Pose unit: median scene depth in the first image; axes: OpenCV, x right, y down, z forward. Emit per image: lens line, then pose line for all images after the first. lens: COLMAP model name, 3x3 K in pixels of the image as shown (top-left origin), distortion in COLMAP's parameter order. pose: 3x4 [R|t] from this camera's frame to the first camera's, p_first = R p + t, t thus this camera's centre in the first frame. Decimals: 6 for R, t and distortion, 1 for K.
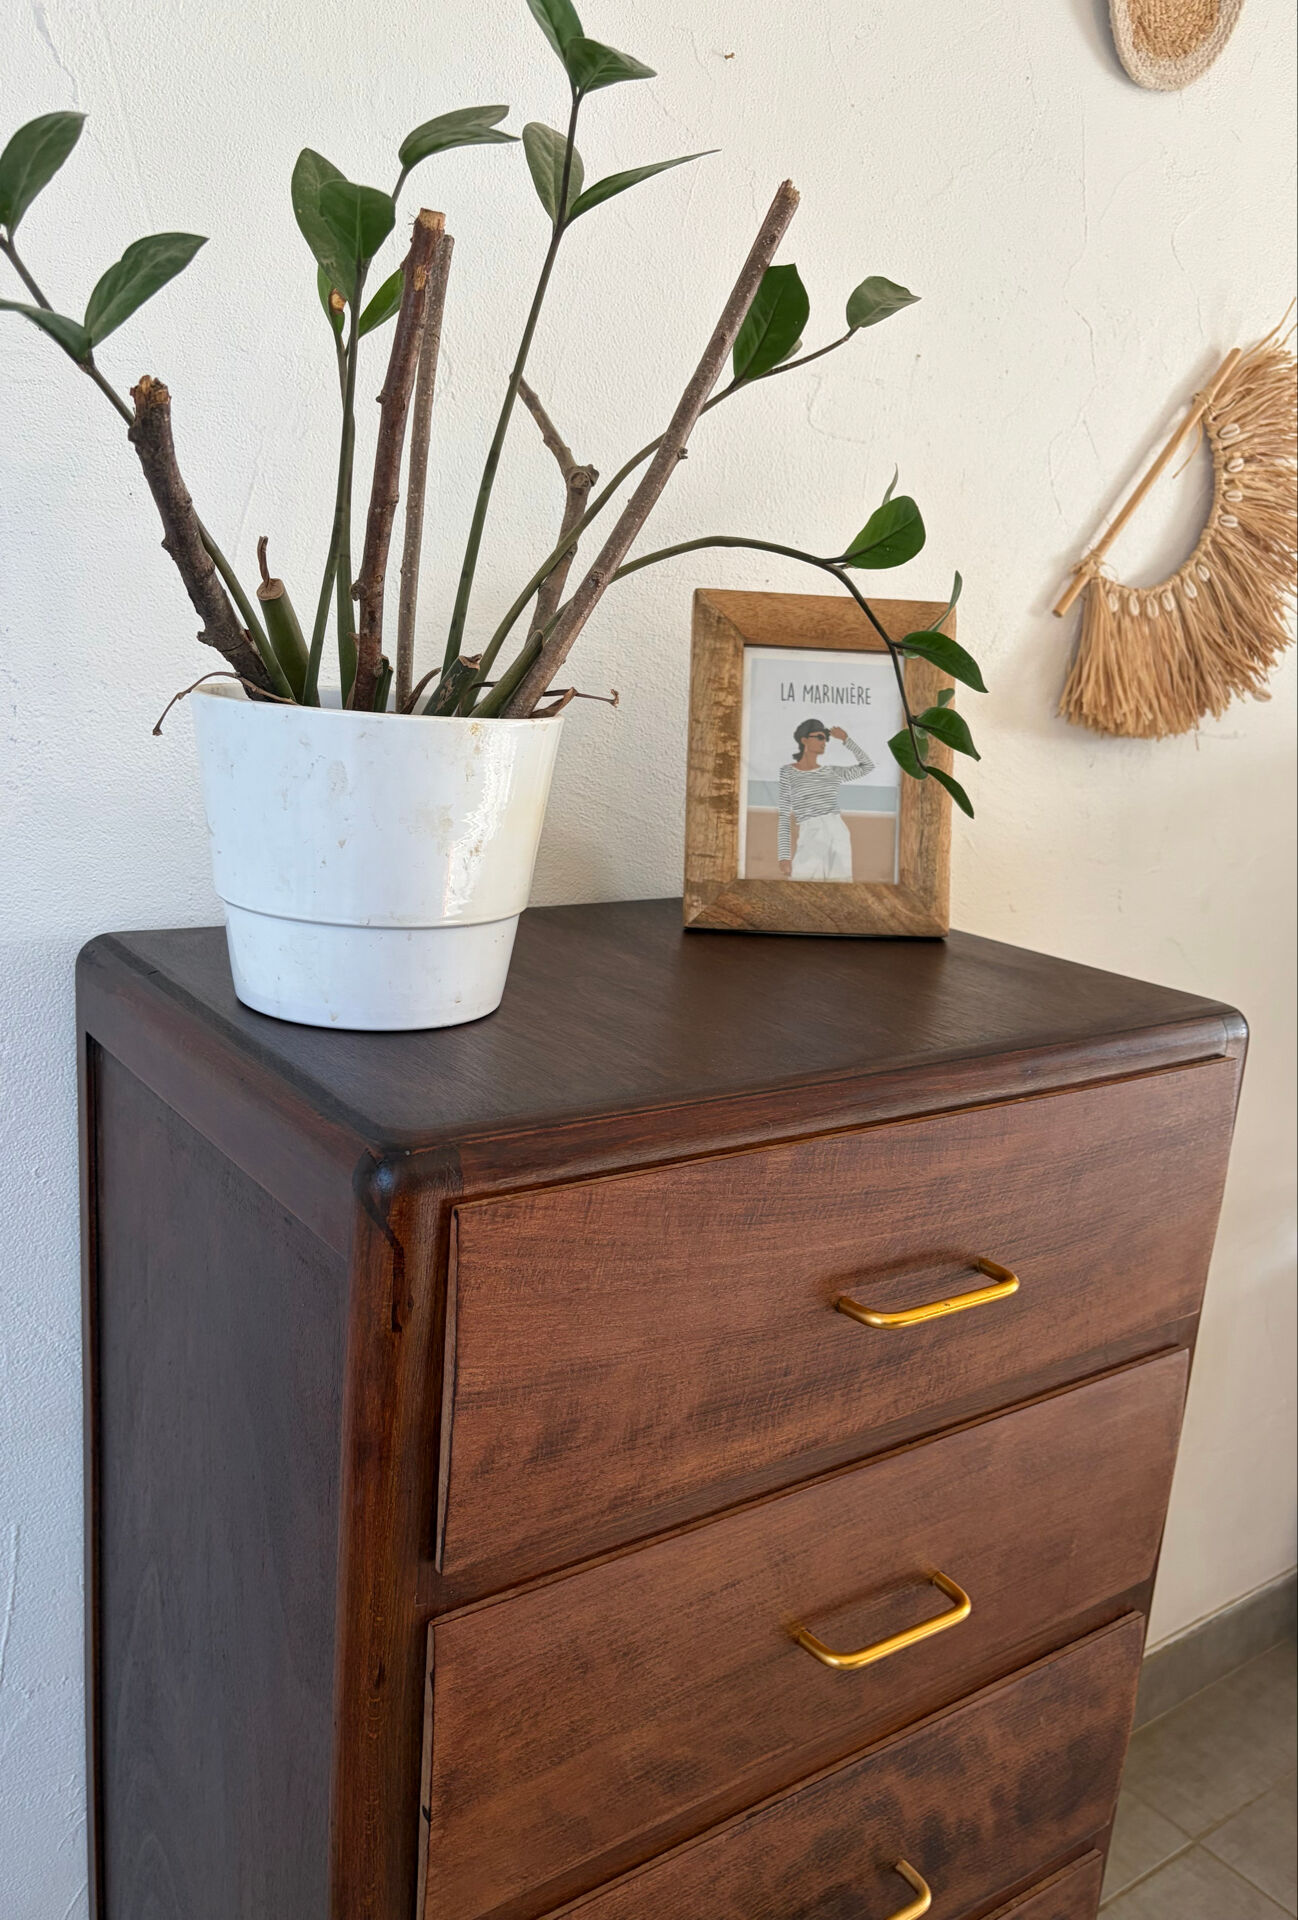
lens RADIAL K [[1495.3, 0, 611.9], [0, 1495.3, 972.6], [0, 0, 1]] dist [0.034105, -0.050030]
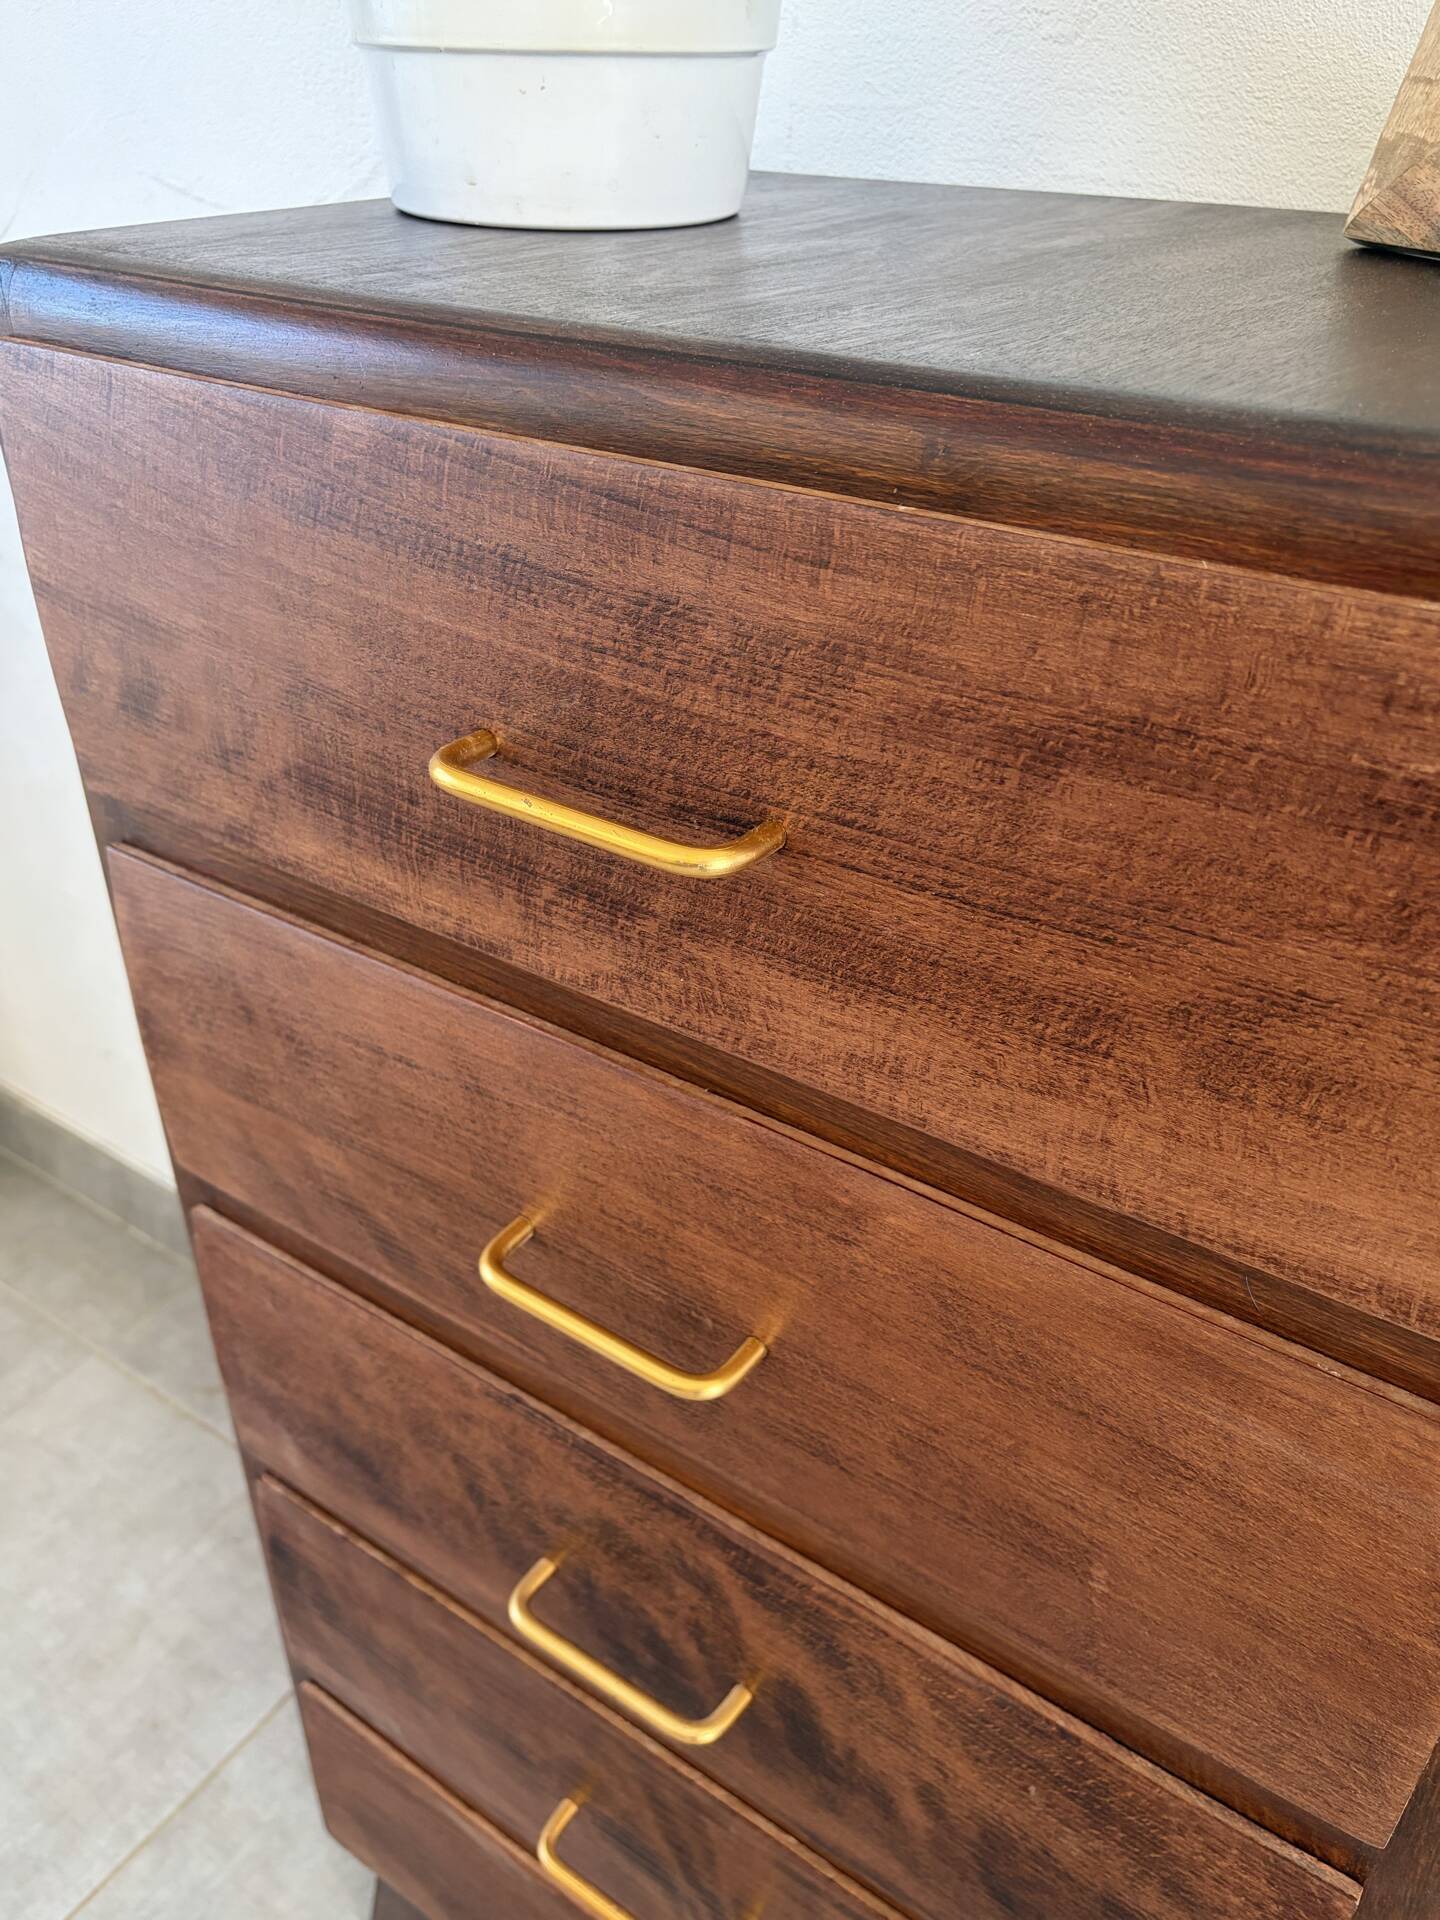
lens RADIAL K [[1496.7, 0, 721.3], [0, 1496.7, 969.0], [0, 0, 1]] dist [0.045152, -0.064061]
pose [[0.353149, 0.444562, -0.823196, 0.562546], [-0.209074, 0.895138, 0.393721, 0.037407], [0.911907, 0.033067, 0.409063, 0.660754]]
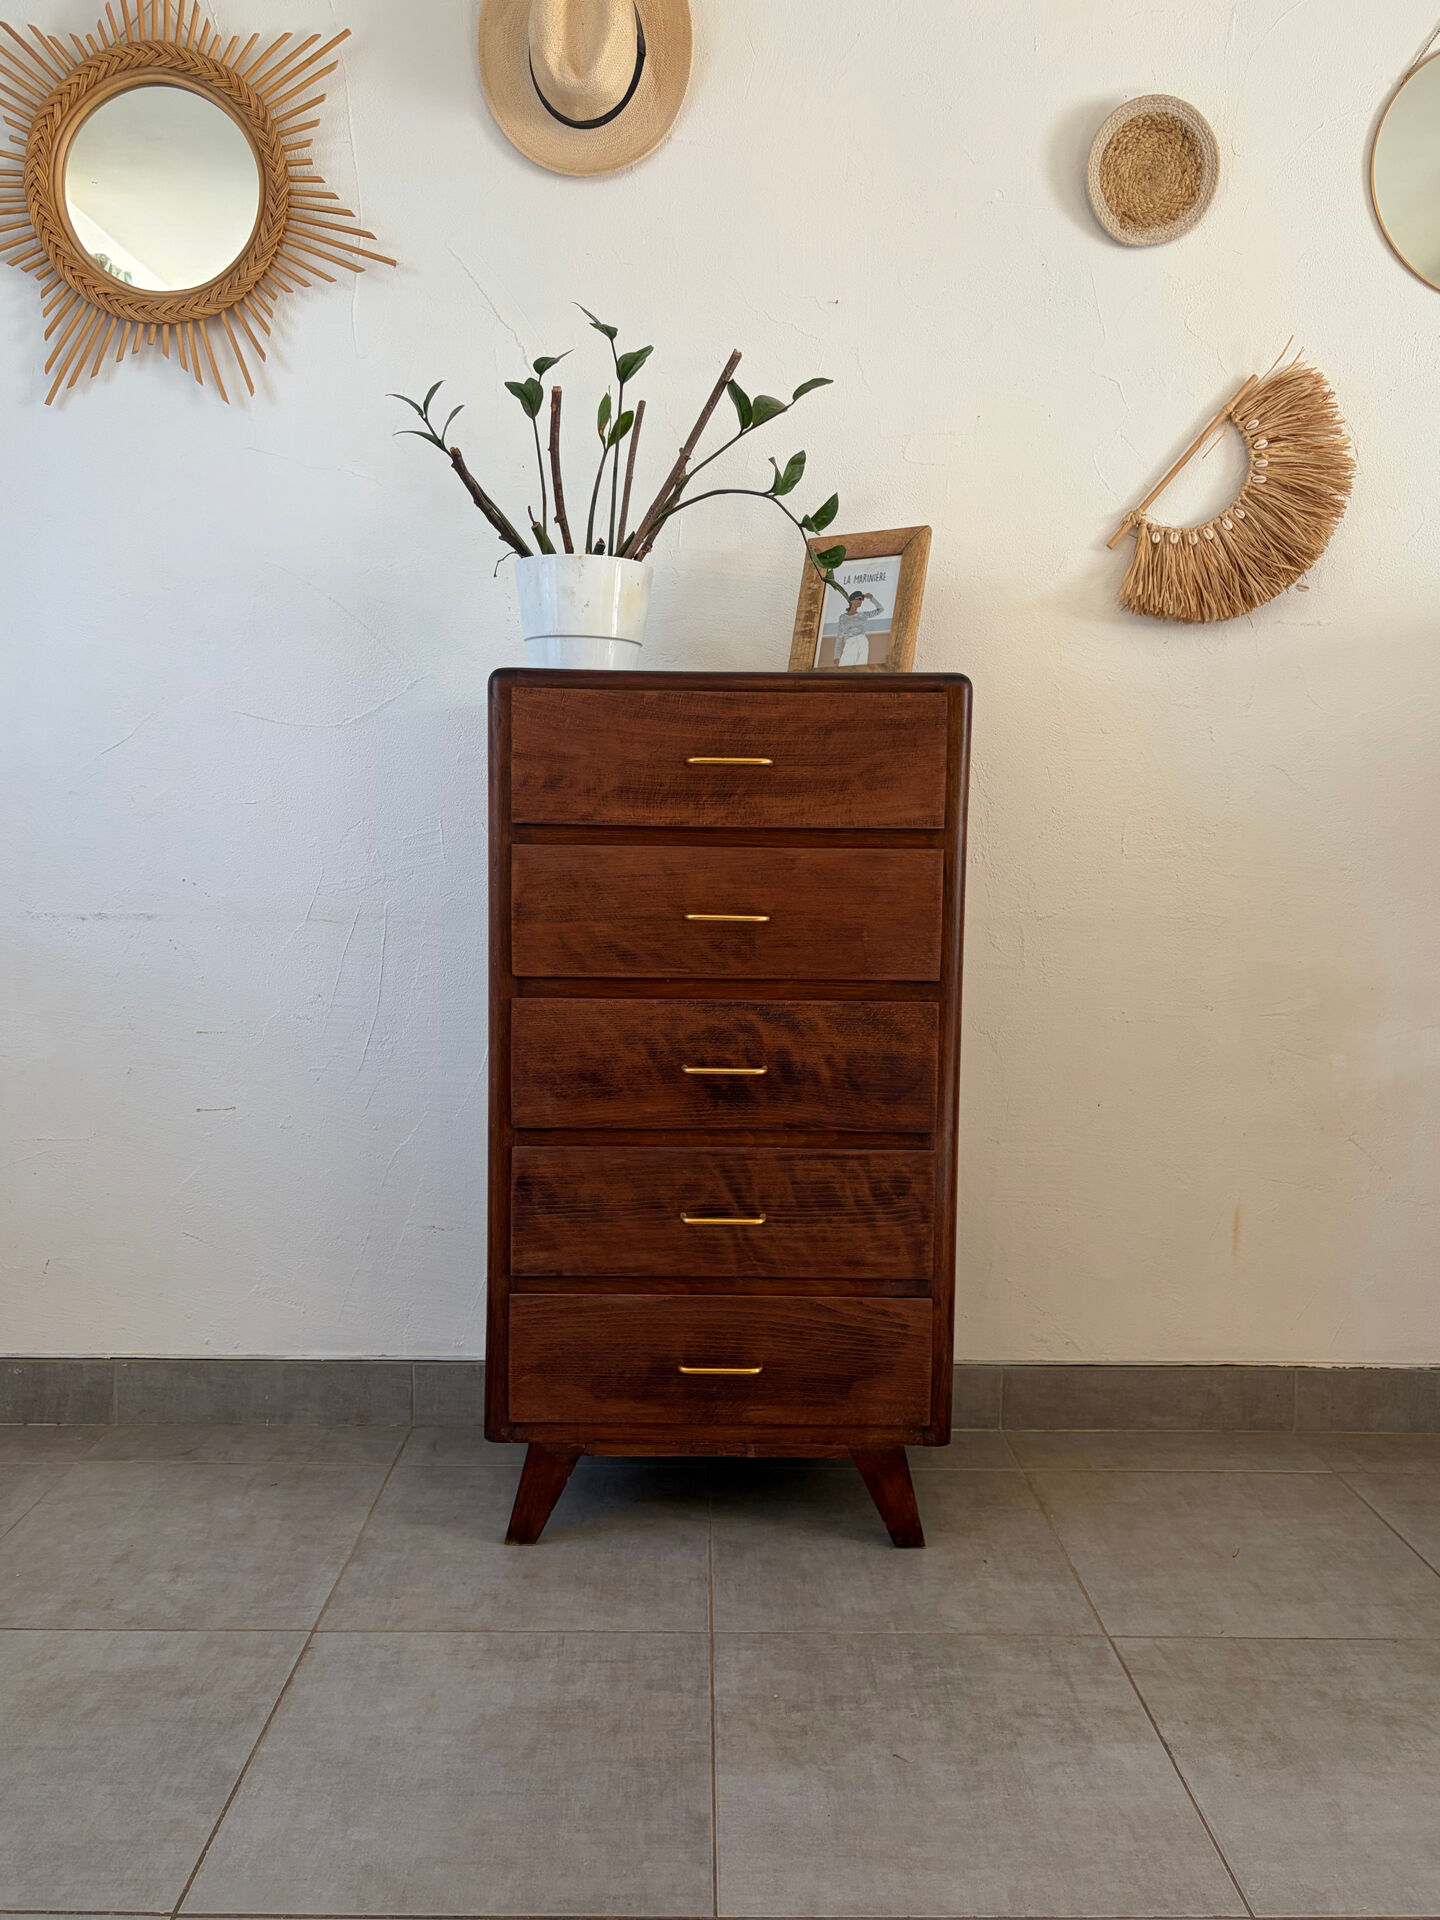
lens RADIAL K [[1496.7, 0, 715.1], [0, 1496.7, 961.2], [0, 0, 1]] dist [0.045152, -0.064061]
pose [[0.823236, -0.008815, -0.567630, 1.259752], [-0.091967, 0.984601, -0.148670, 0.718792], [0.560200, 0.174594, 0.809749, -0.740308]]
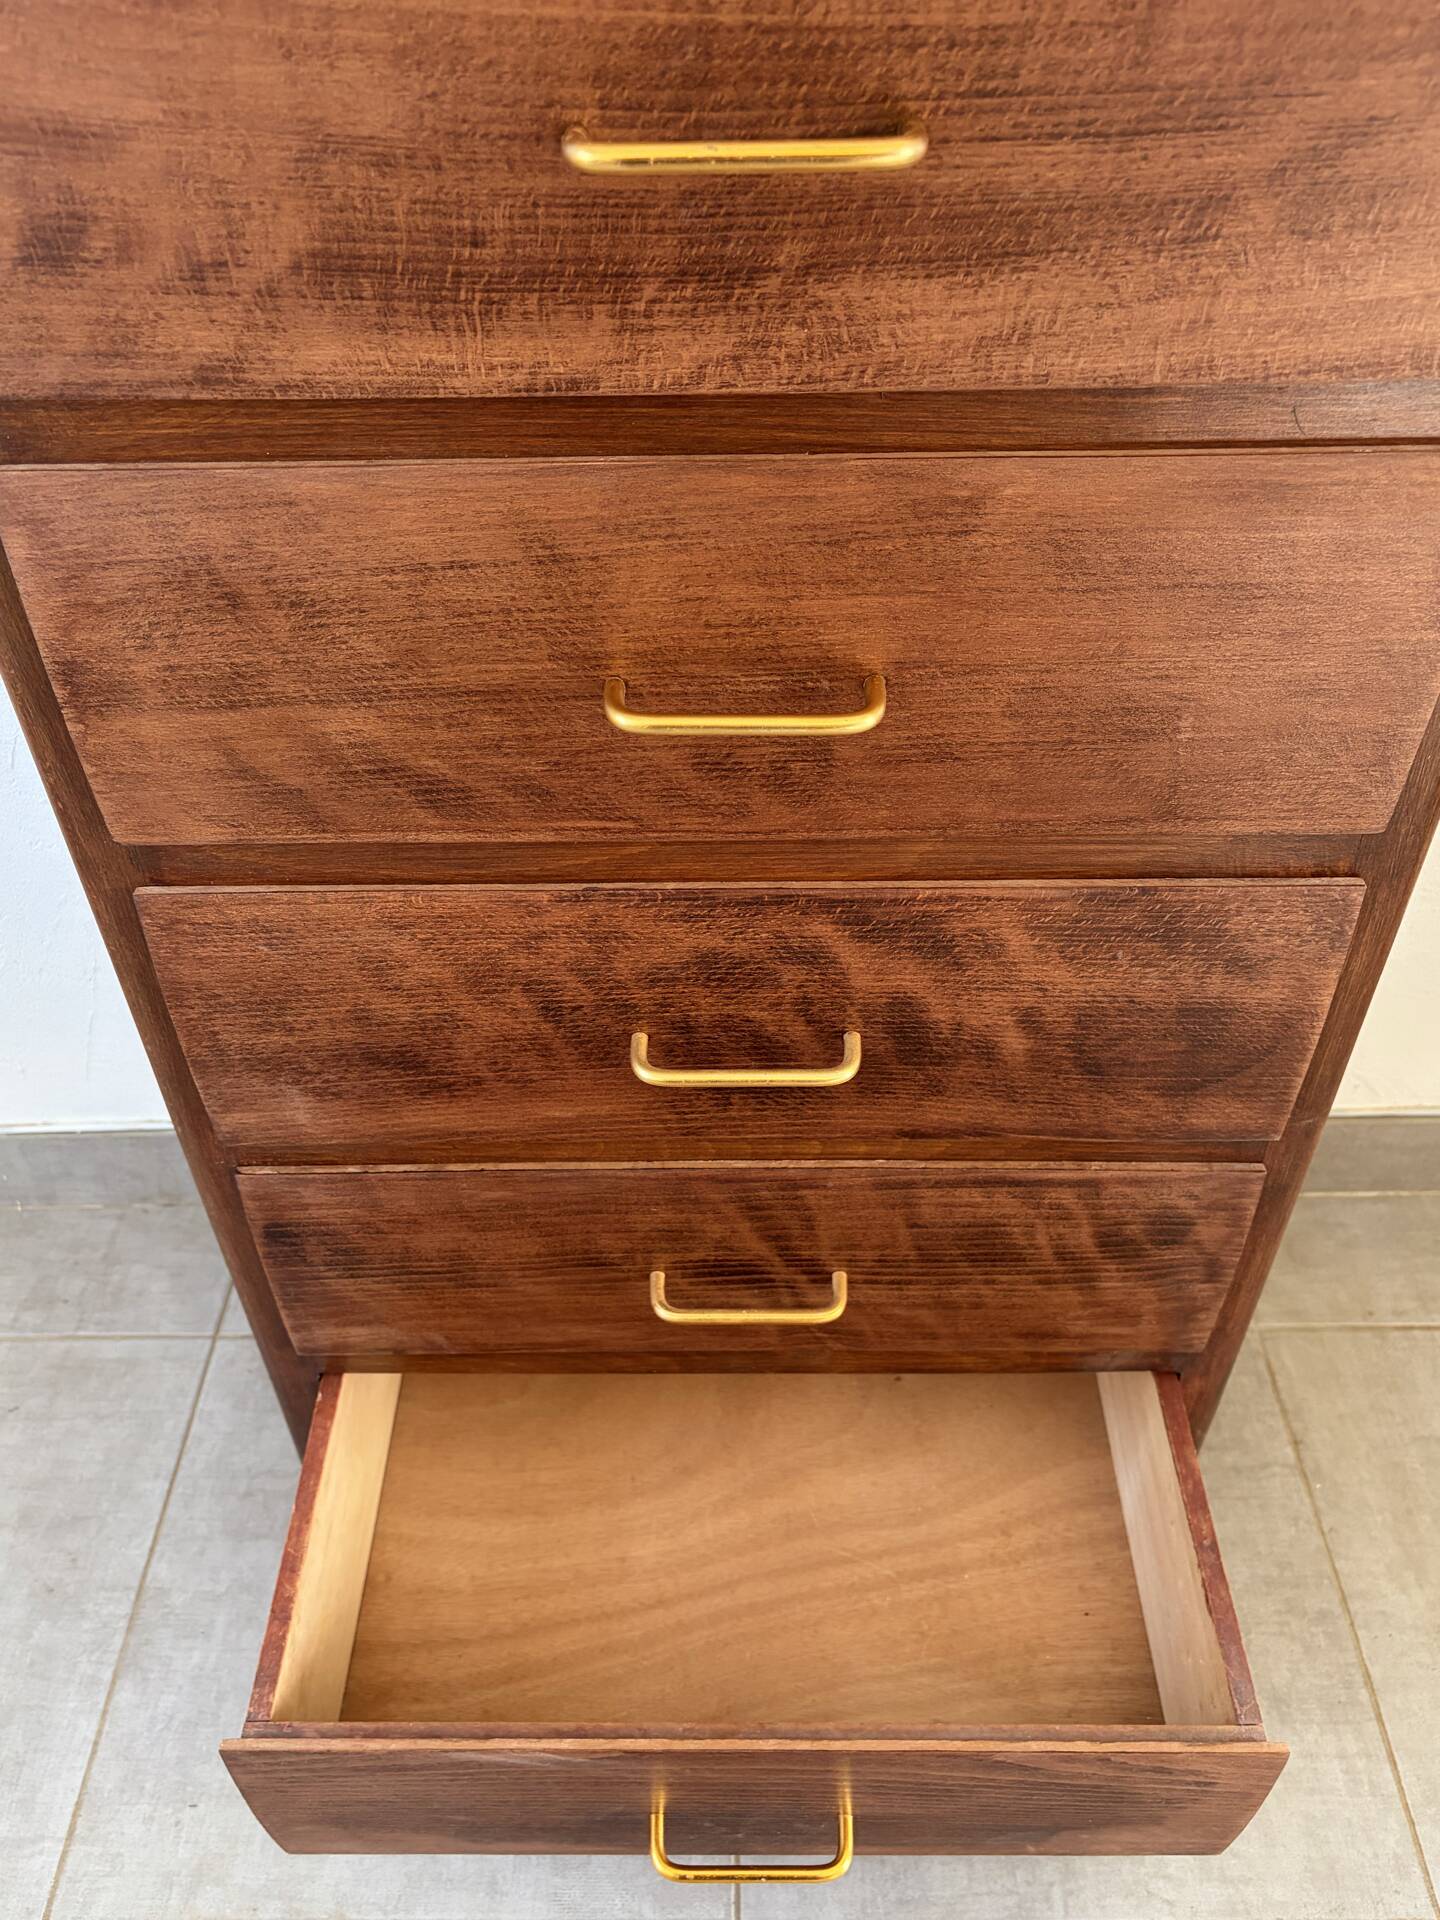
lens RADIAL K [[1496.7, 0, 716.8], [0, 1496.7, 963.3], [0, 0, 1]] dist [0.045152, -0.064061]
pose [[0.813942, 0.324164, -0.482096, 0.474082], [-0.065628, 0.875840, 0.478118, 0.170875], [0.577228, -0.357521, 0.734157, 0.361670]]
